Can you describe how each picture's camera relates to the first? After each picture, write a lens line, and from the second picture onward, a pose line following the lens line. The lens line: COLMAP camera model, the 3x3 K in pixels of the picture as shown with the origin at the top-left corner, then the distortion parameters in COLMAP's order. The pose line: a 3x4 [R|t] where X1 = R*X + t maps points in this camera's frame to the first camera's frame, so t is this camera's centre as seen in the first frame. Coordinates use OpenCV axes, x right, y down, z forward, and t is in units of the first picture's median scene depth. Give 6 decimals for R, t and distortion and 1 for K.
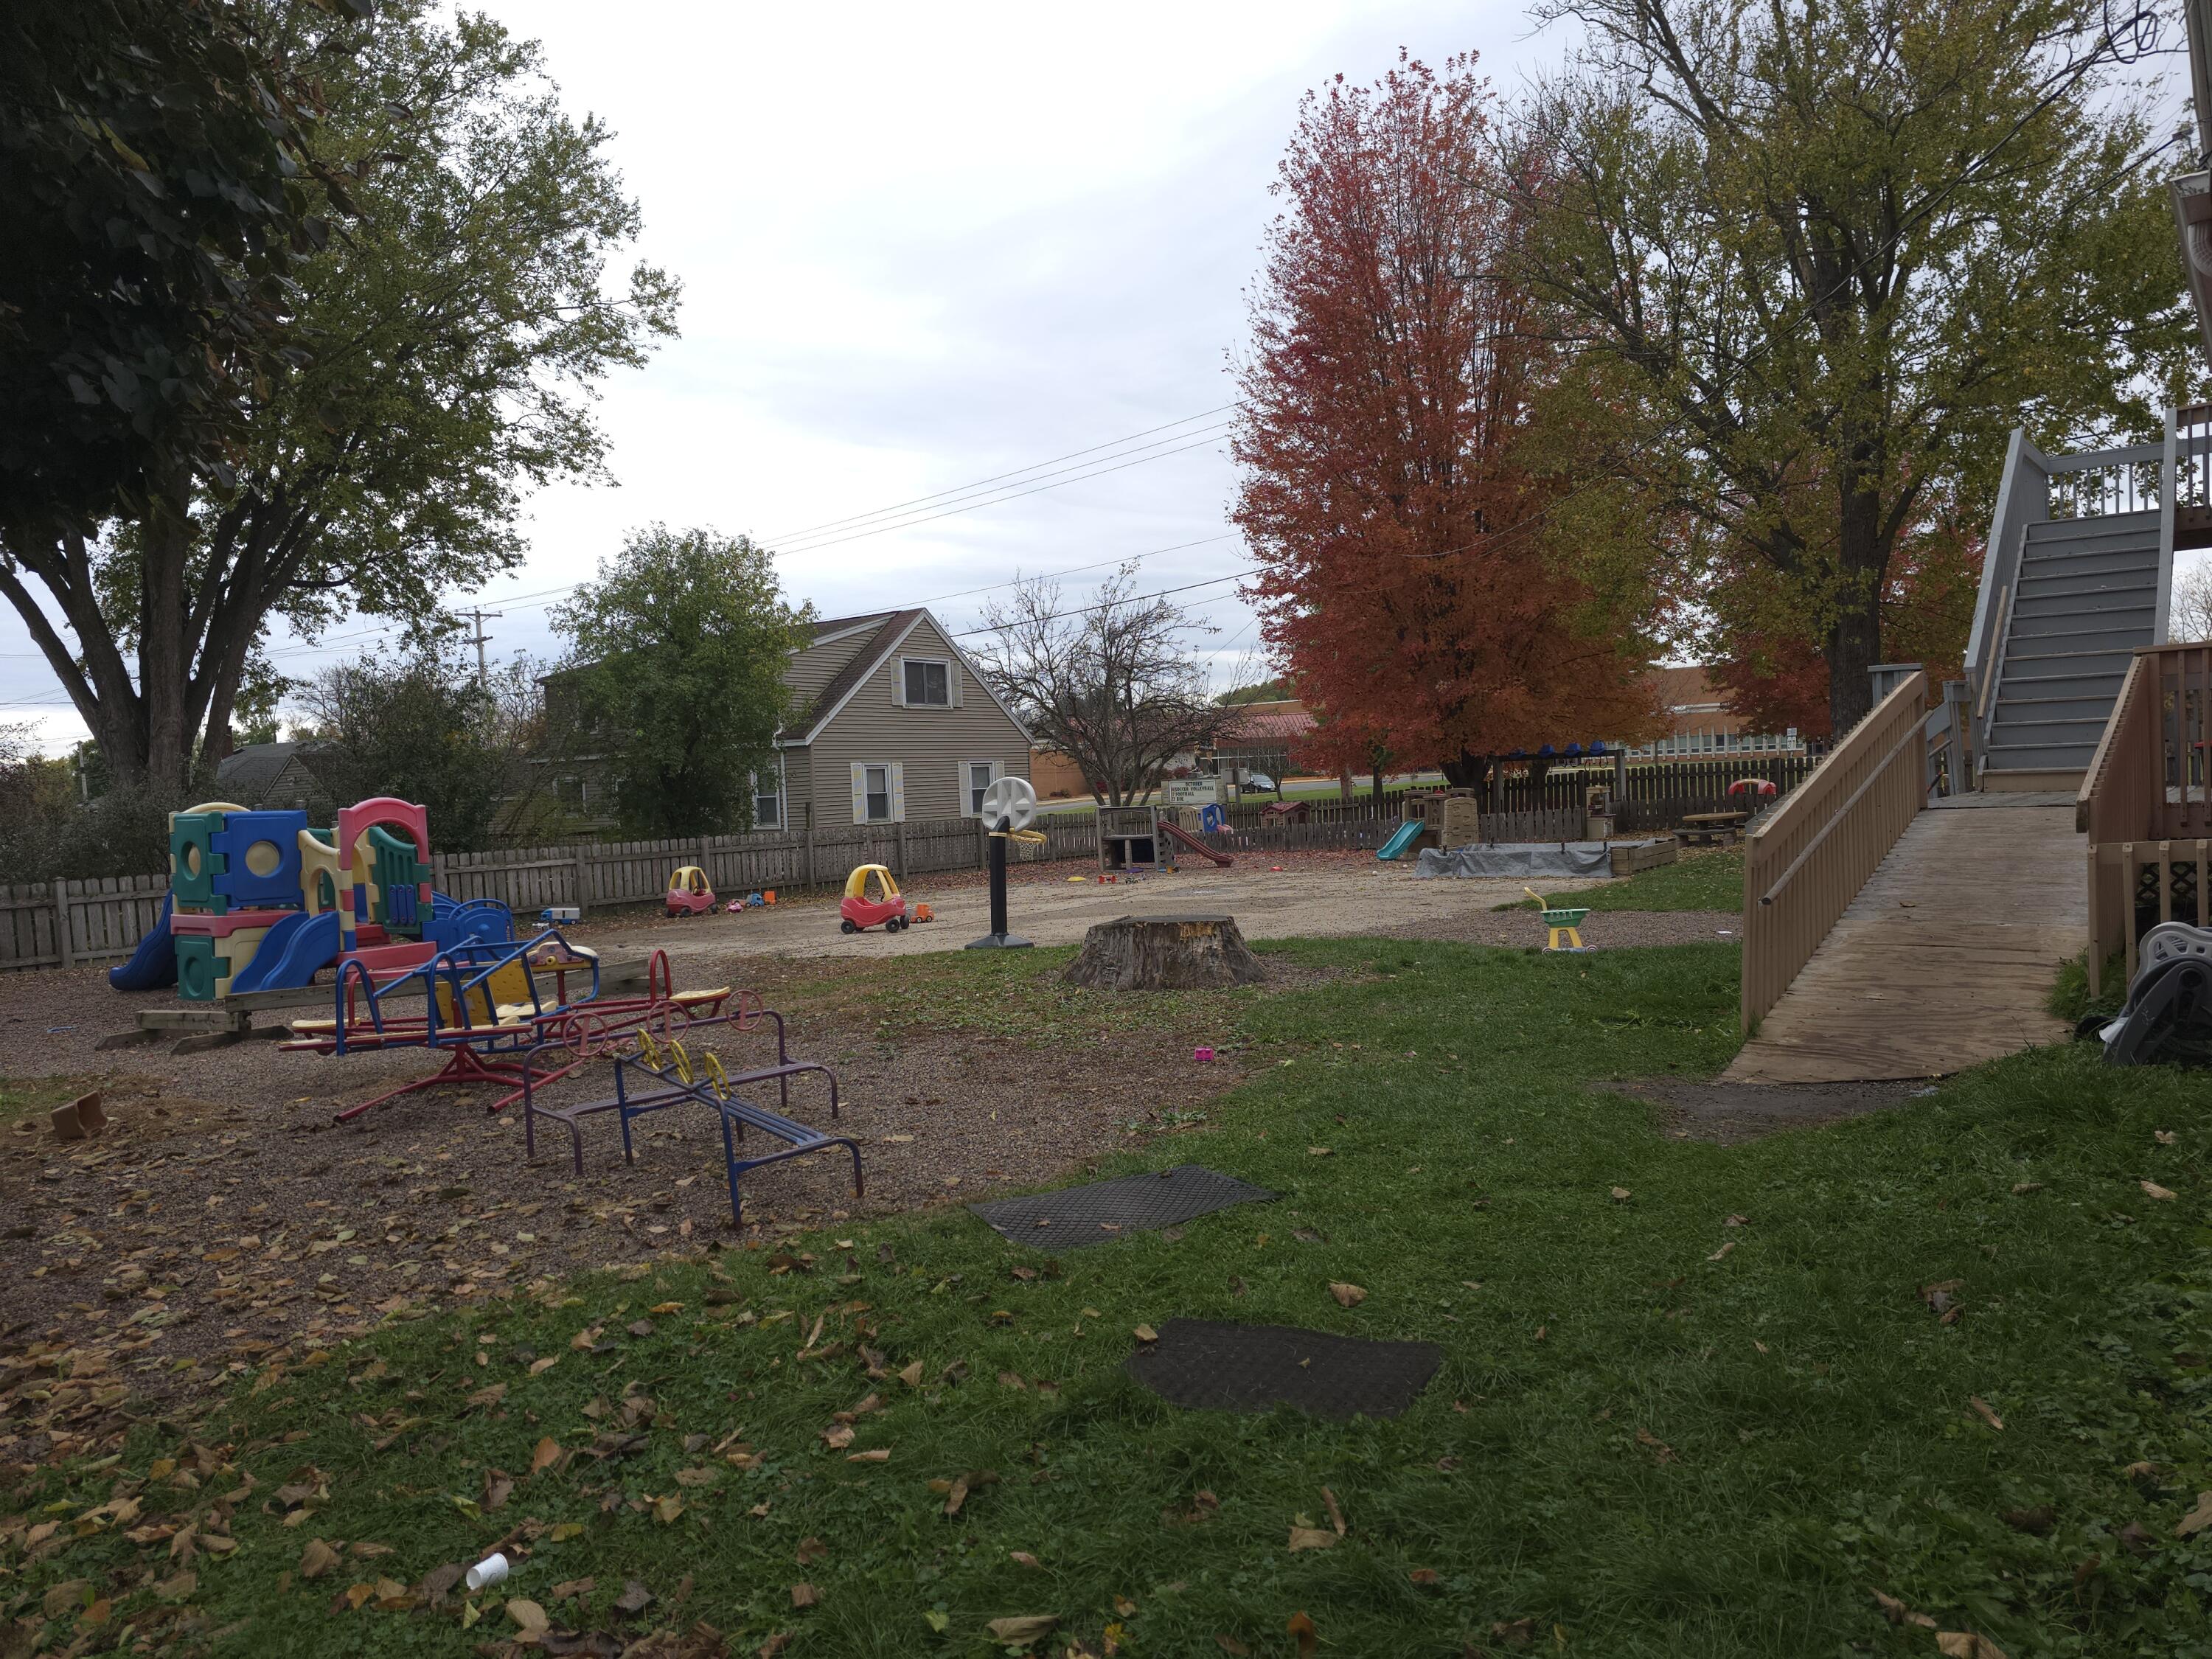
lens RADIAL K [[1506.0, 0, 1115.7], [0, 1506.0, 814.1], [0, 0, 1]] dist [0.107342, -0.092987]
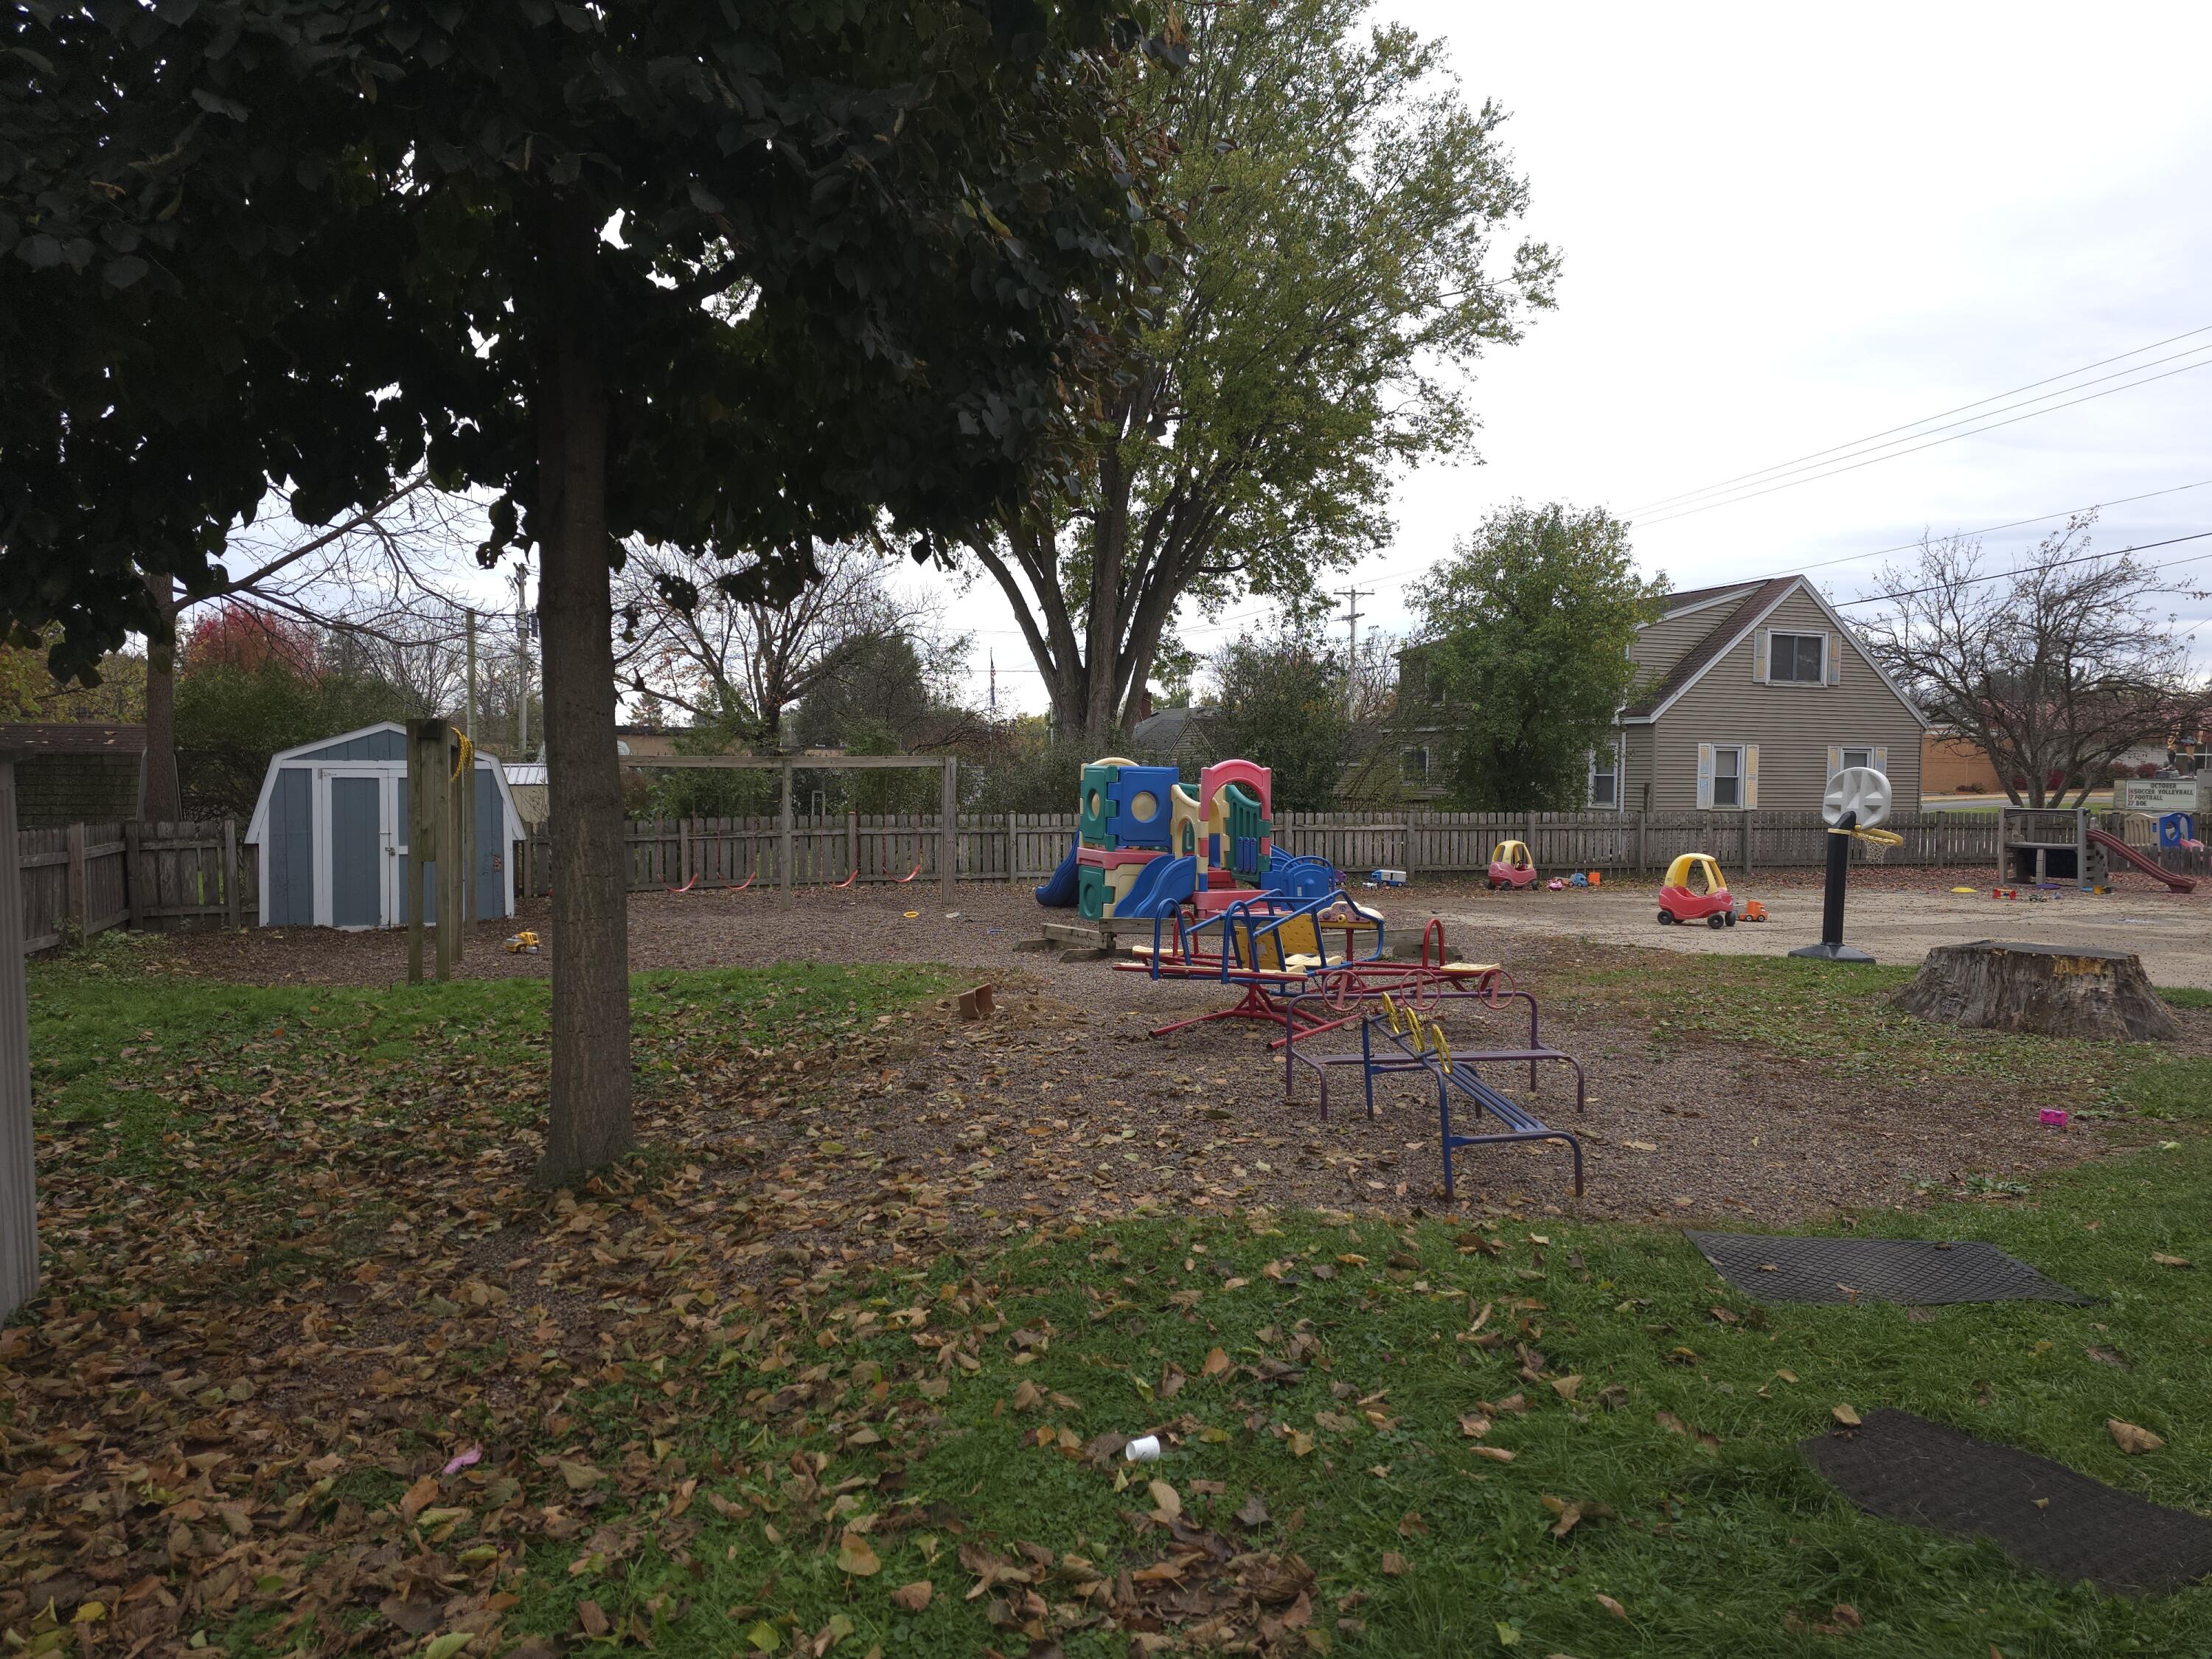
lens RADIAL K [[1506.0, 0, 1115.7], [0, 1506.0, 814.1], [0, 0, 1]] dist [0.107342, -0.092987]
pose [[0.850680, 0.066344, -0.521481, 0.025185], [-0.057315, 0.997796, 0.033446, -0.002144], [0.522550, 0.001437, 0.852607, 0.006455]]
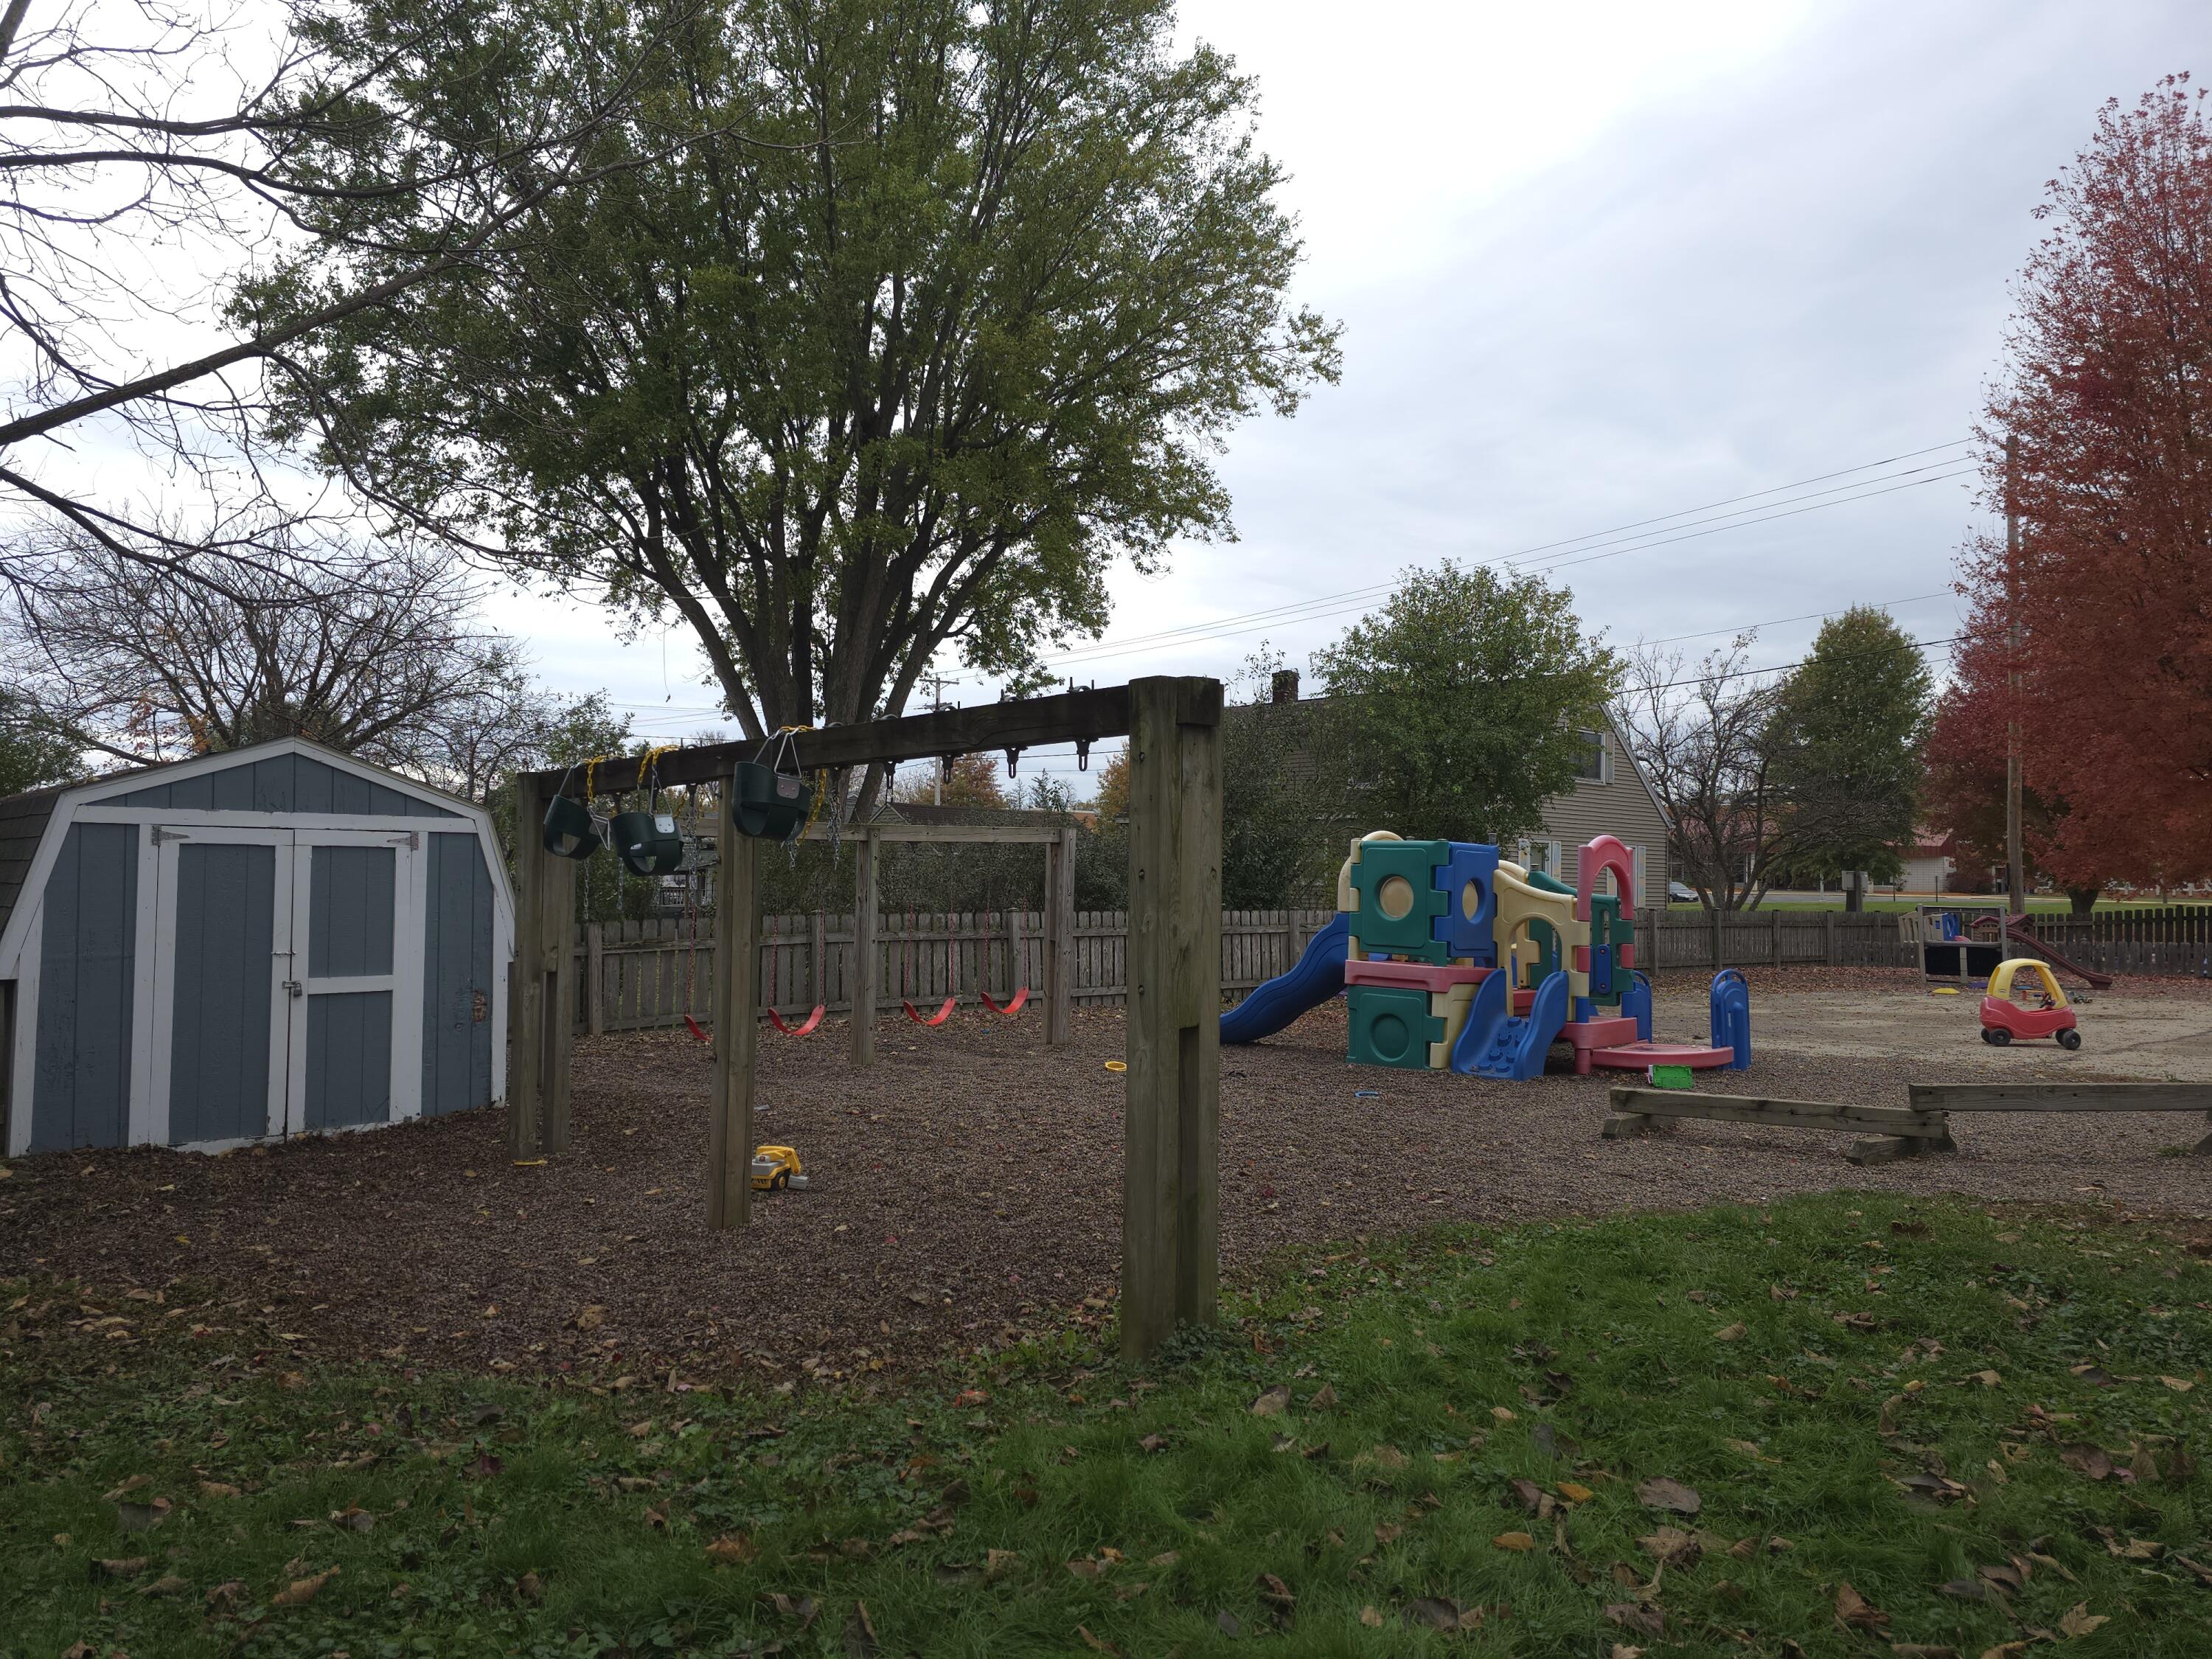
lens RADIAL K [[1506.0, 0, 1115.7], [0, 1506.0, 814.1], [0, 0, 1]] dist [0.107342, -0.092987]
pose [[0.984716, 0.050629, -0.166649, -0.524480], [-0.061032, 0.996454, -0.057909, 0.036216], [0.163126, 0.067195, 0.984314, 0.141851]]
